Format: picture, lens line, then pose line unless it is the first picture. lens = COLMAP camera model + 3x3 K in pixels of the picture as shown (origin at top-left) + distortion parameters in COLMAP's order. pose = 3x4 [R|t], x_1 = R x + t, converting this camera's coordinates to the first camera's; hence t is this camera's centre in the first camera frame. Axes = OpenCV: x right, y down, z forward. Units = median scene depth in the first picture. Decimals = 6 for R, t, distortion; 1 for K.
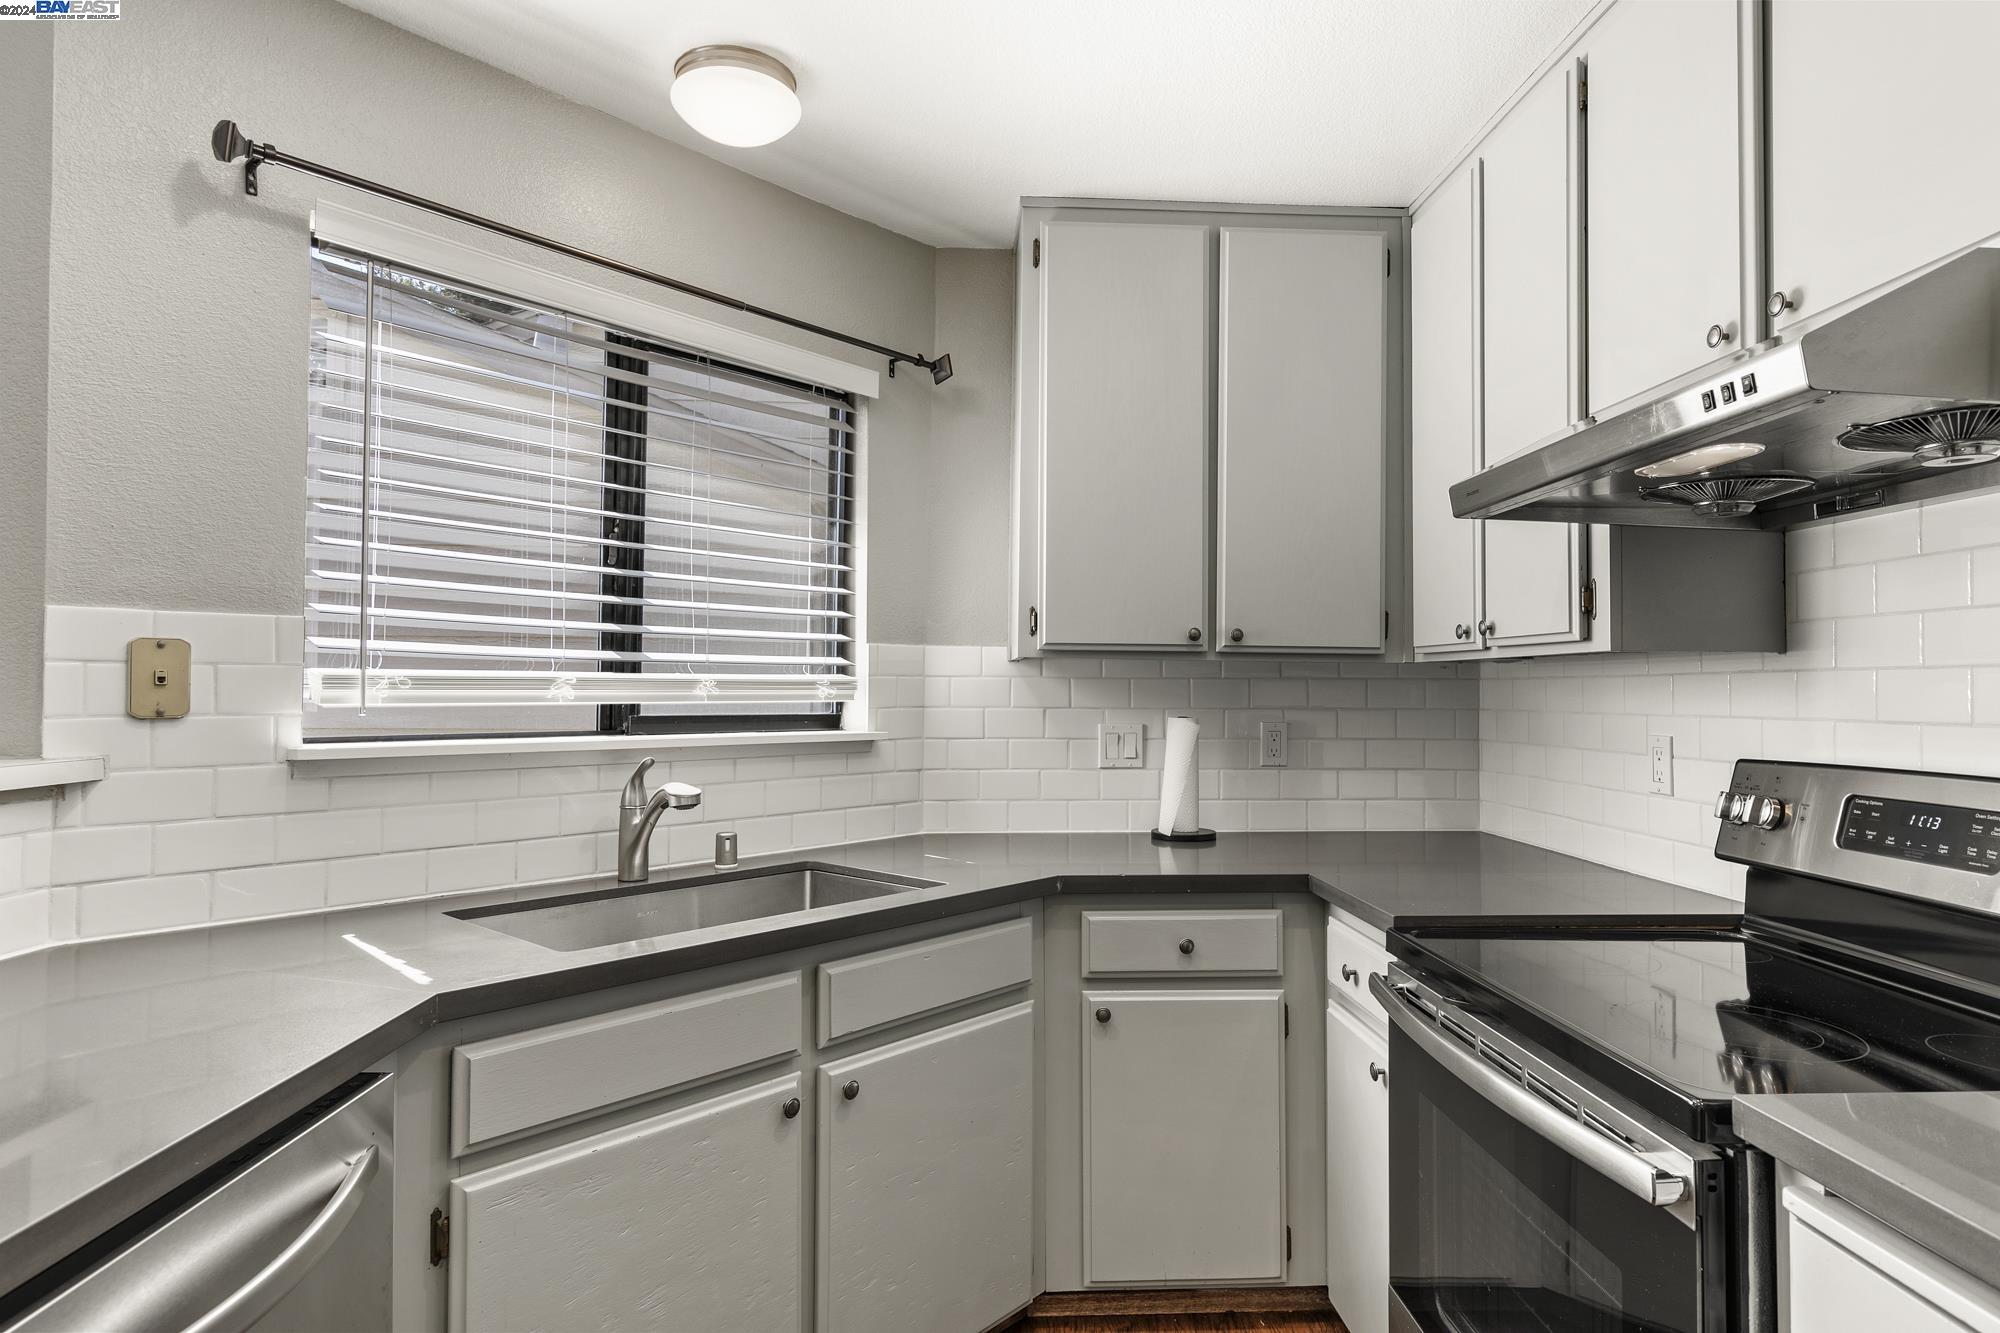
lens RADIAL K [[1102.1, 0, 1010.6], [0, 1102.1, 660.9], [0, 0, 1]] dist [0.014385, -0.000113]
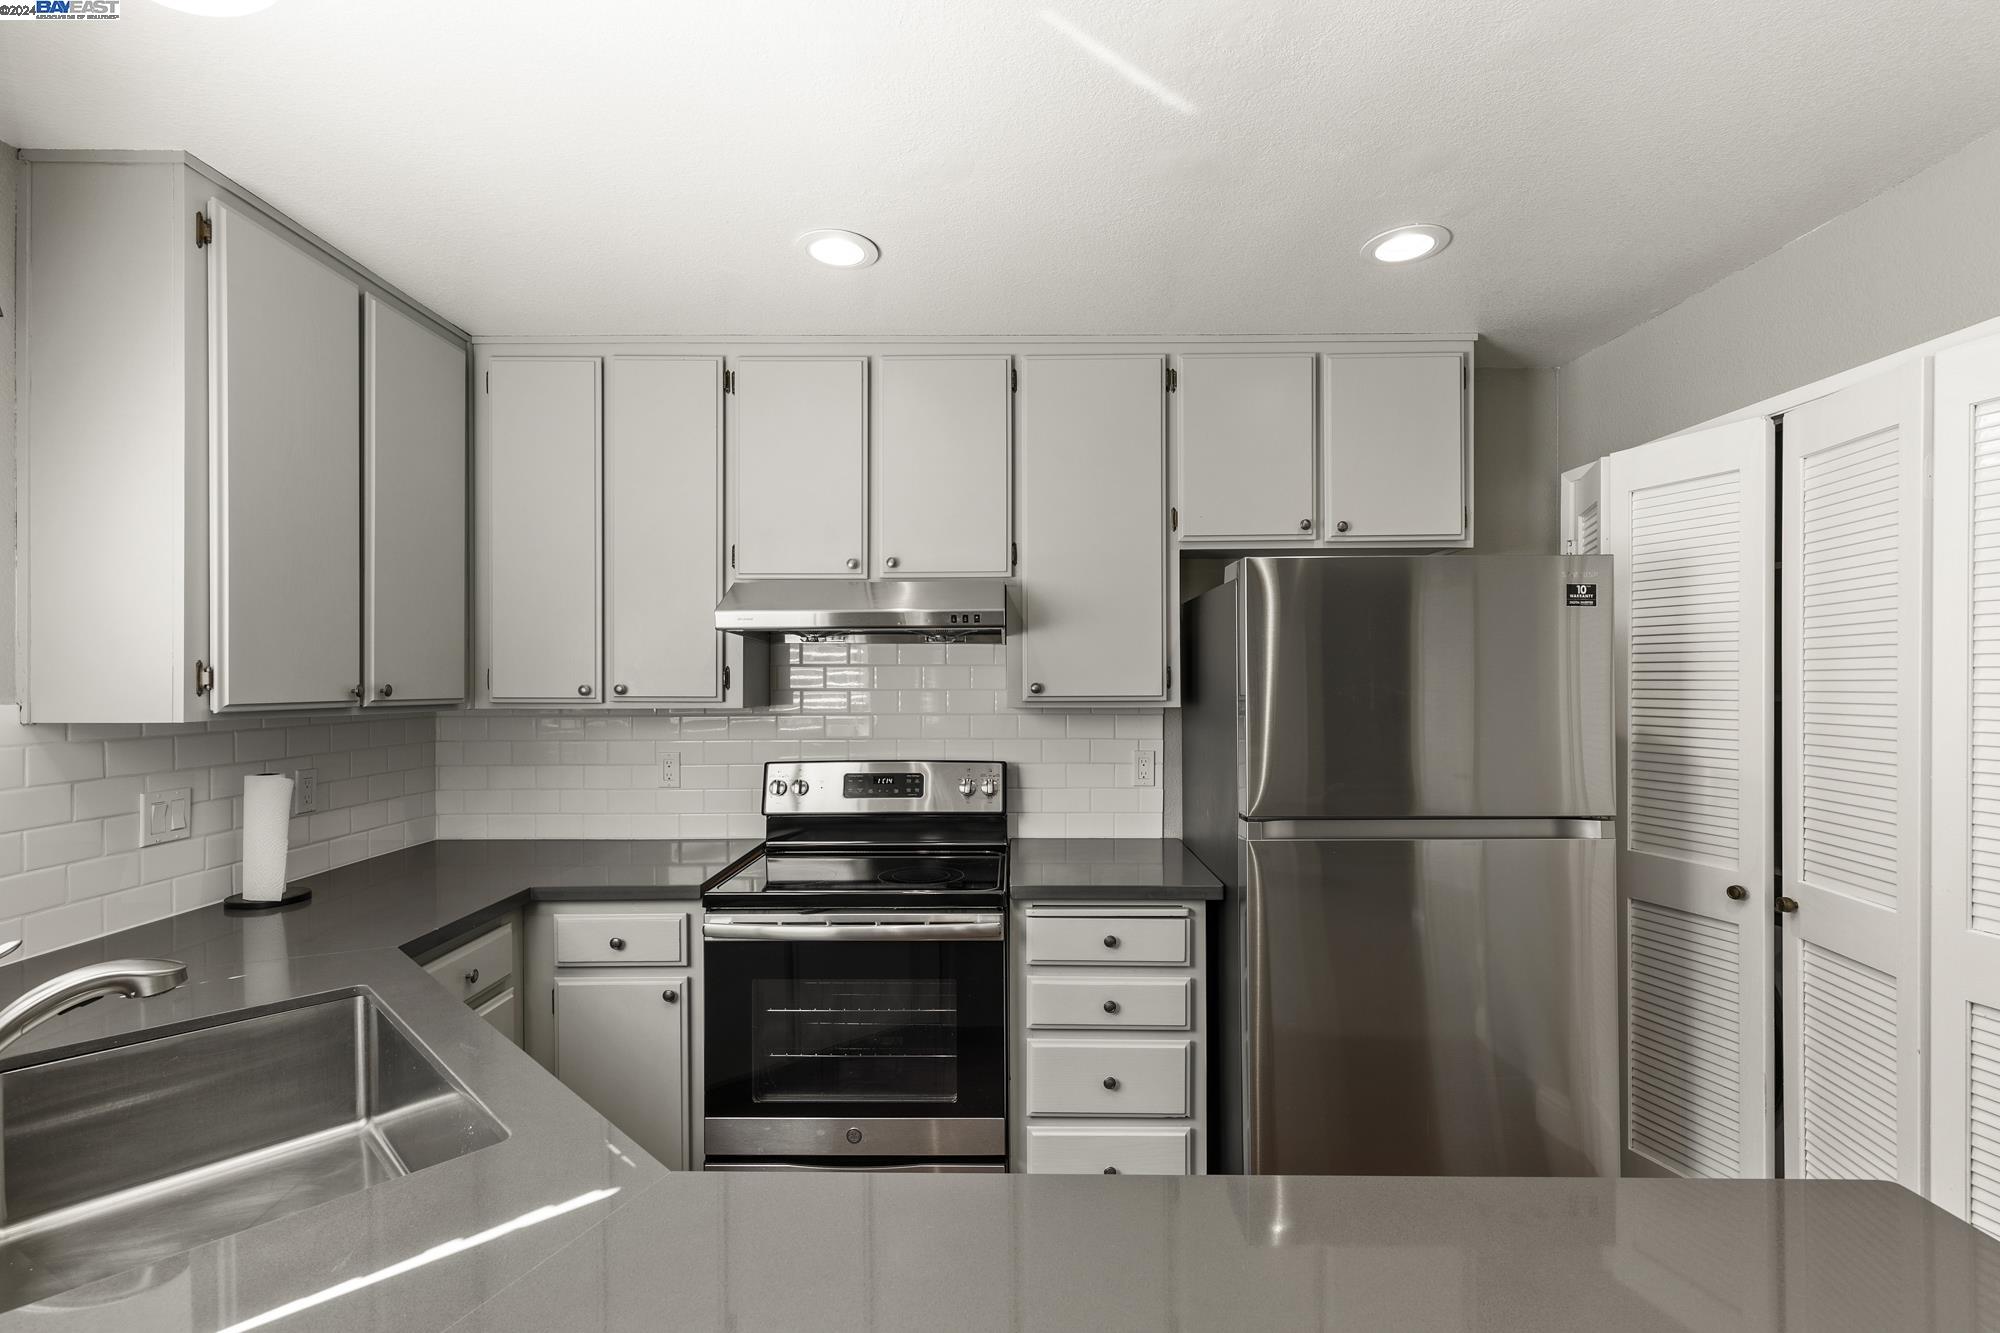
lens RADIAL K [[900.4, 0, 998.5], [0, 900.4, 684.3], [0, 0, 1]] dist [-0.000374, 0.000061]
pose [[0.053369, -0.012953, 0.998491, -0.690840], [-0.023289, 0.999628, 0.014212, -0.061340], [-0.998303, -0.024012, 0.053047, 0.406366]]
